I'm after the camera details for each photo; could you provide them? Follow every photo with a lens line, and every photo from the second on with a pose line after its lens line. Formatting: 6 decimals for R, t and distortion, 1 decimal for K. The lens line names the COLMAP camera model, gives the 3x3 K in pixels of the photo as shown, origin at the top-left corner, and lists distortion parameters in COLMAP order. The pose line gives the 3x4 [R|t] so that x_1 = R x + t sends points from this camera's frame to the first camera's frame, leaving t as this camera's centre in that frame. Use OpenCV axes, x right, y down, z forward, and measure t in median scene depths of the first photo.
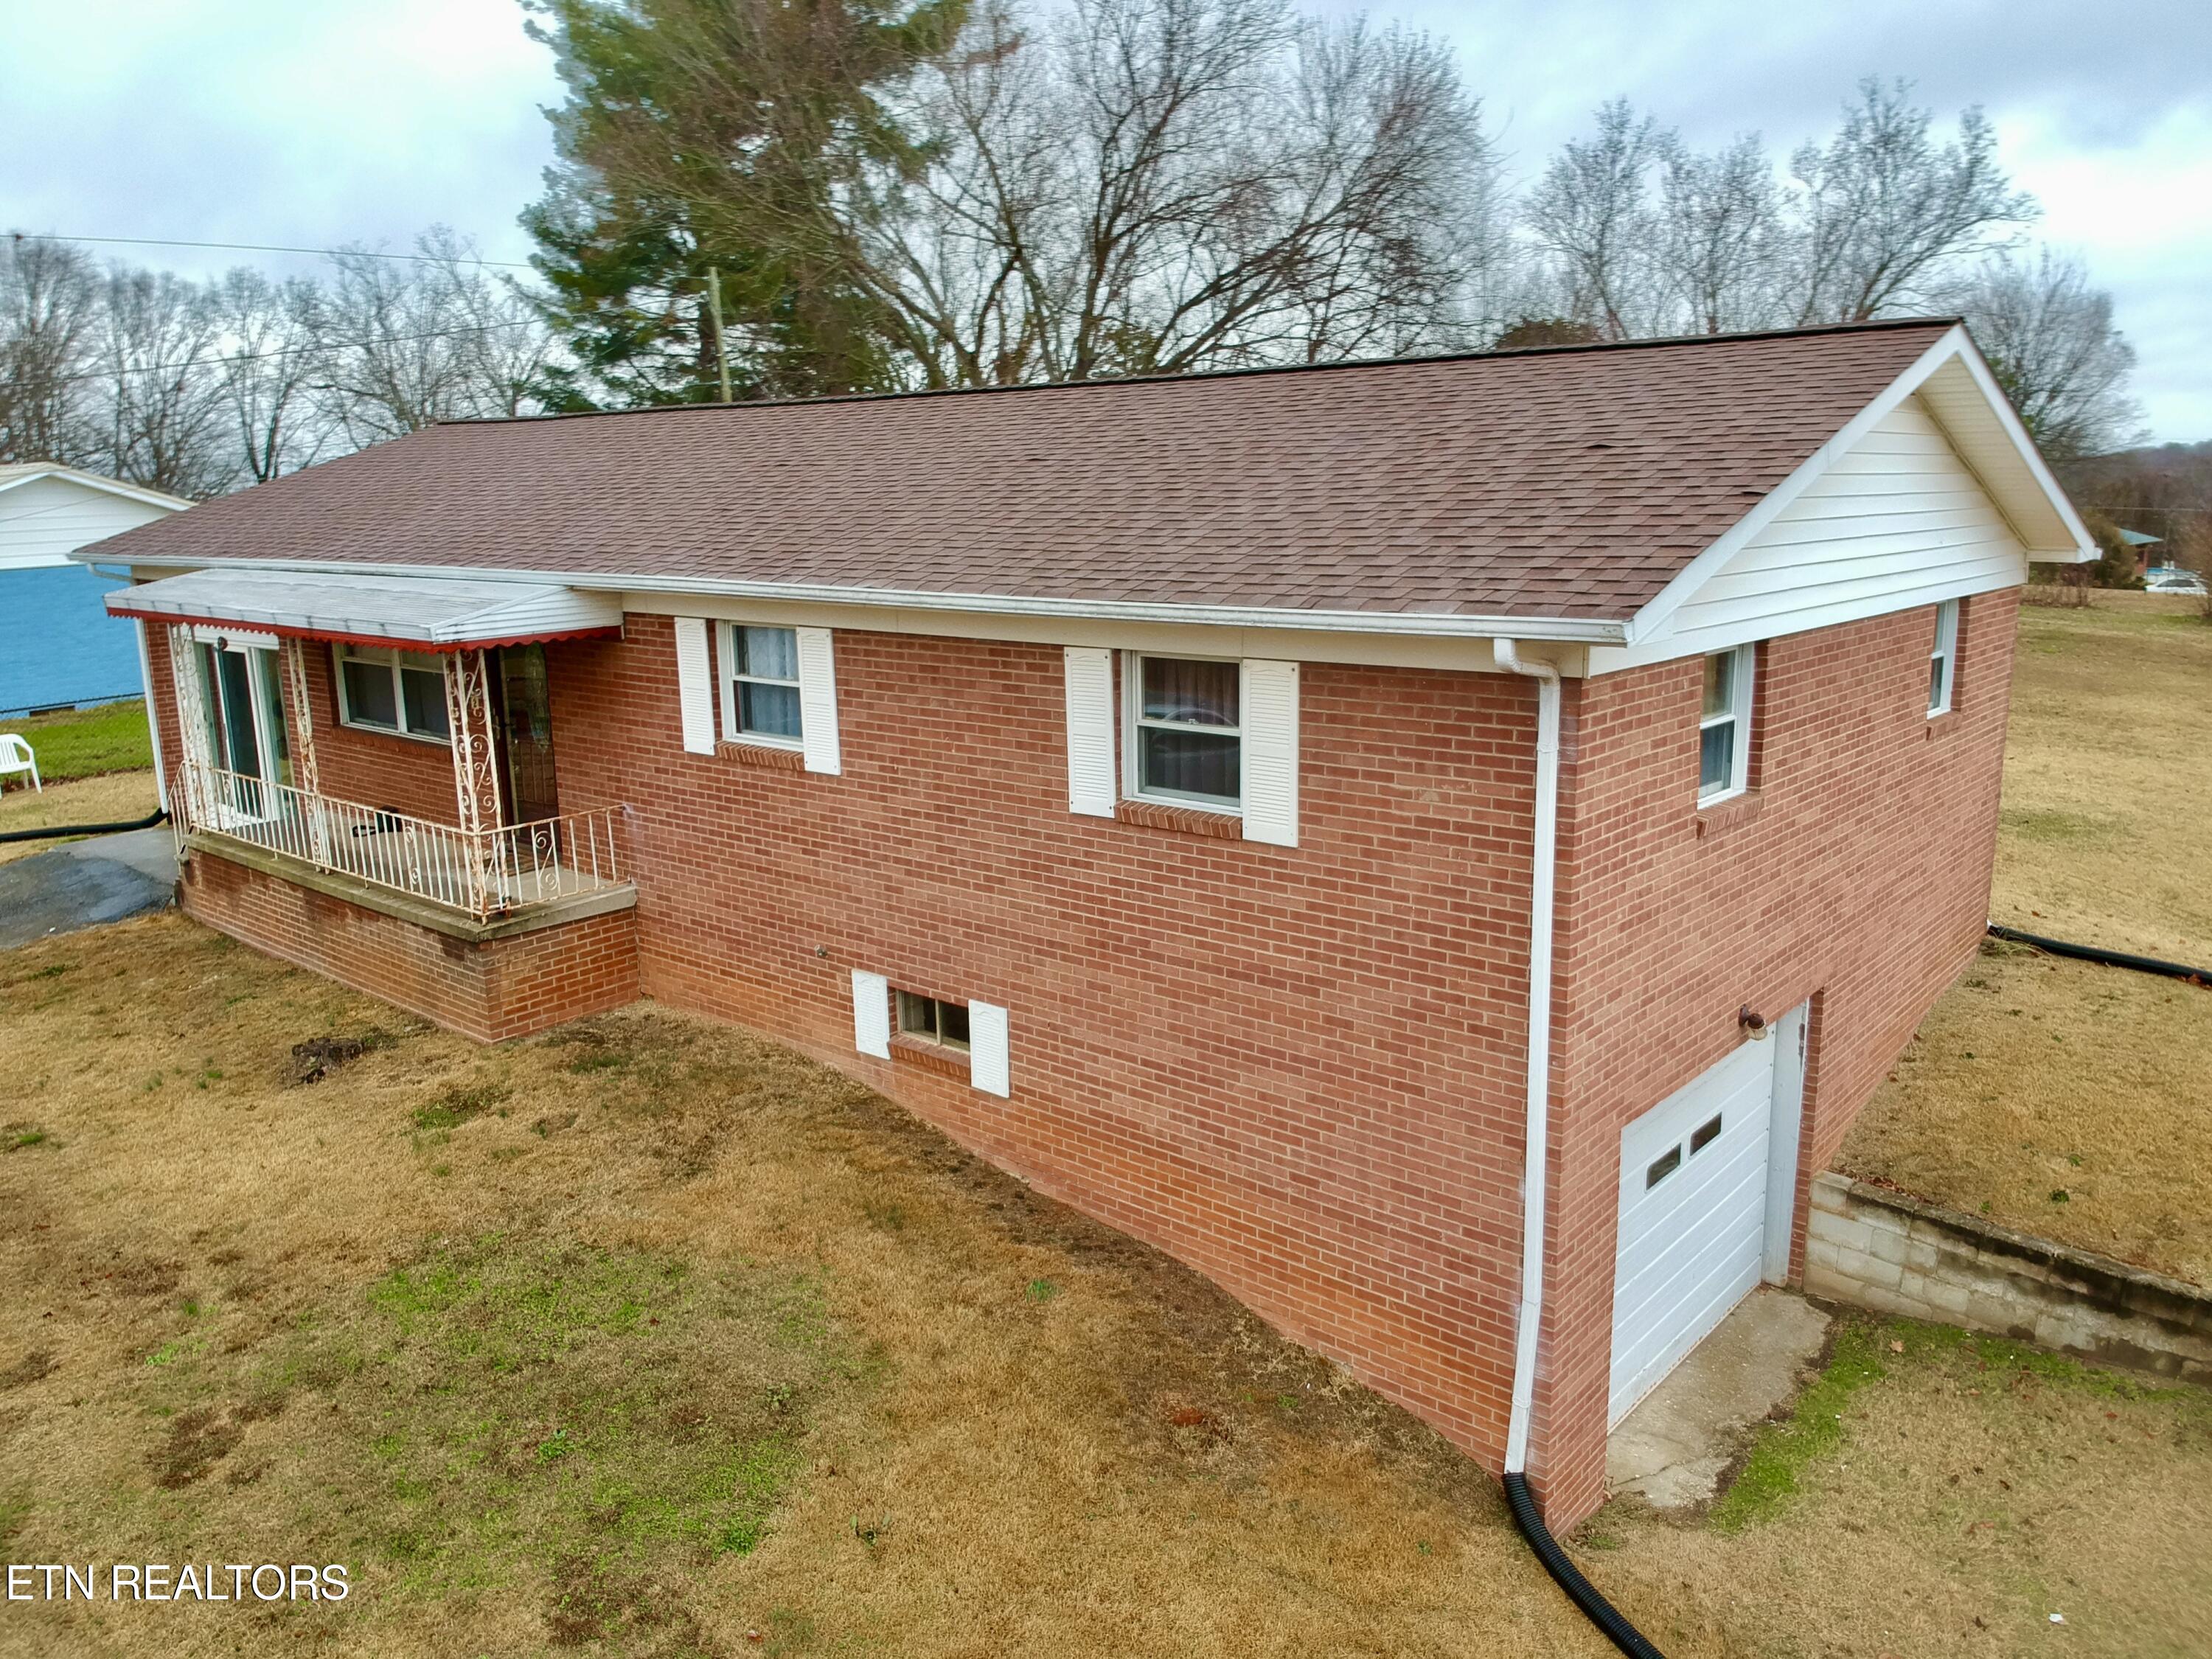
lens RADIAL K [[1624.4, 0, 1117.5], [0, 1624.4, 821.2], [0, 0, 1]] dist [0.119399, -0.190701]
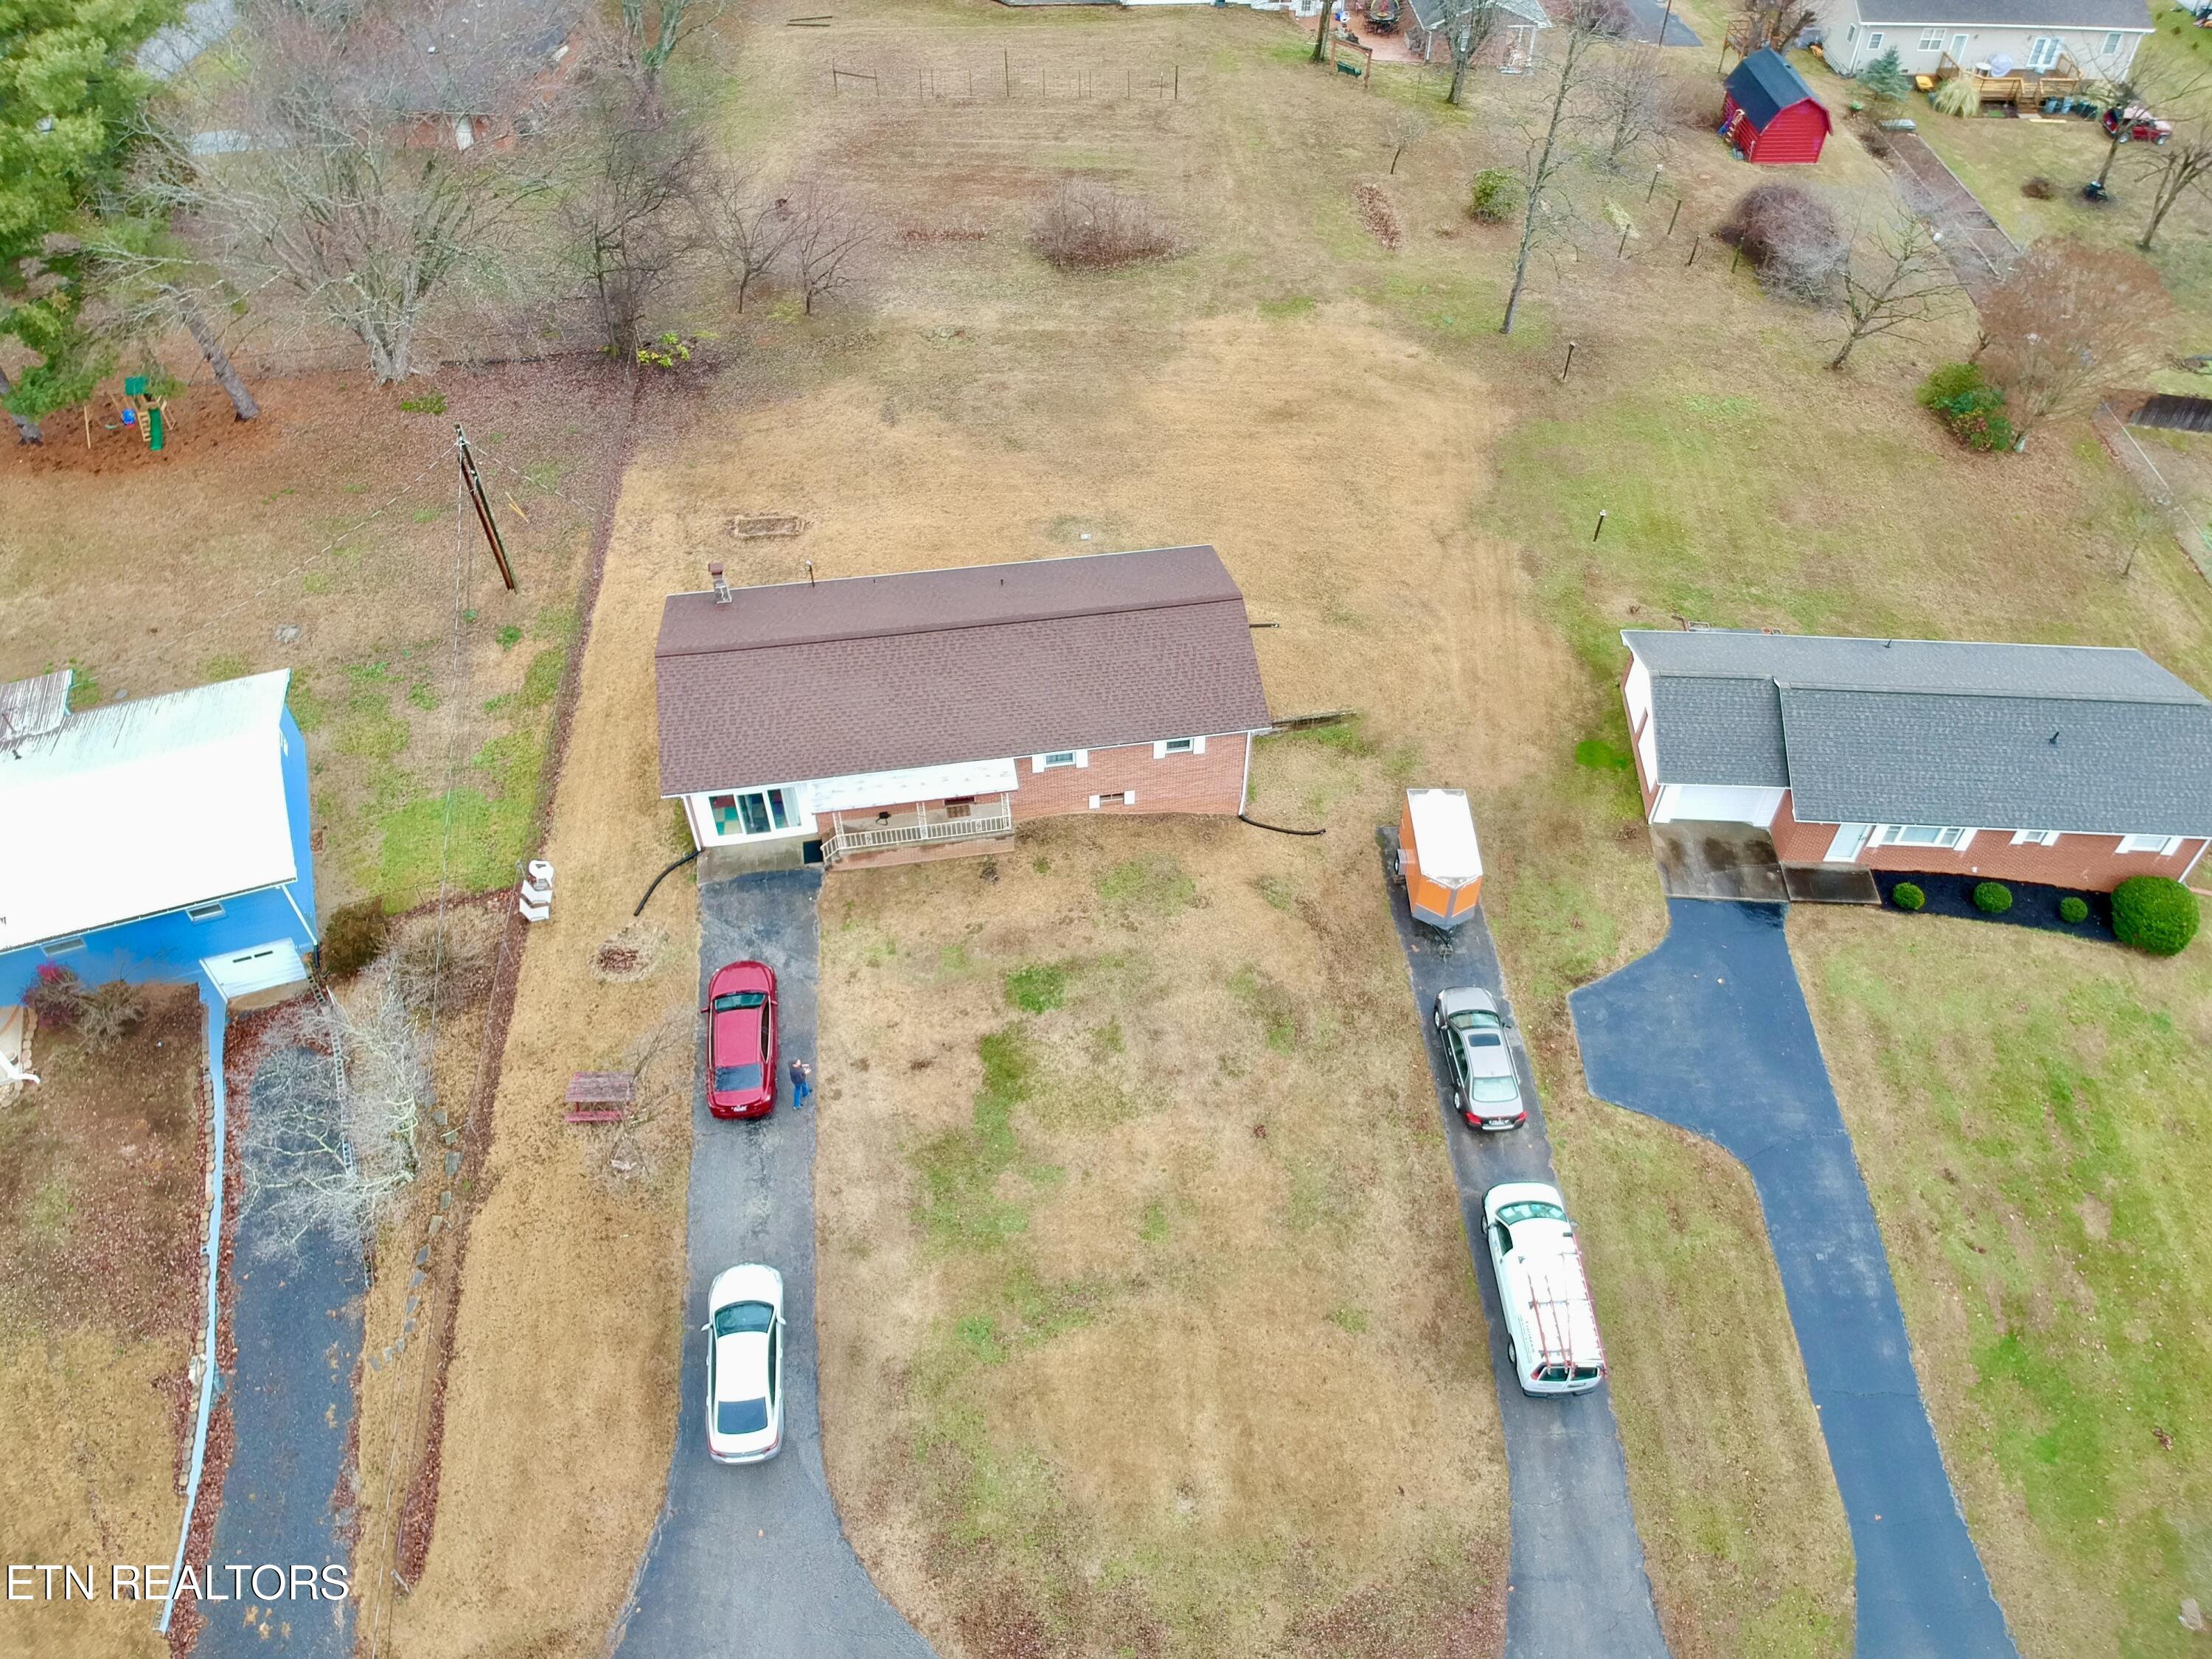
lens RADIAL K [[1624.4, 0, 1117.5], [0, 1624.4, 821.2], [0, 0, 1]] dist [0.119399, -0.190701]
pose [[0.644608, -0.551668, 0.529285, -2.810928], [0.144263, 0.767651, 0.624419, -2.952653], [-0.750779, -0.326150, 0.574419, -1.877542]]
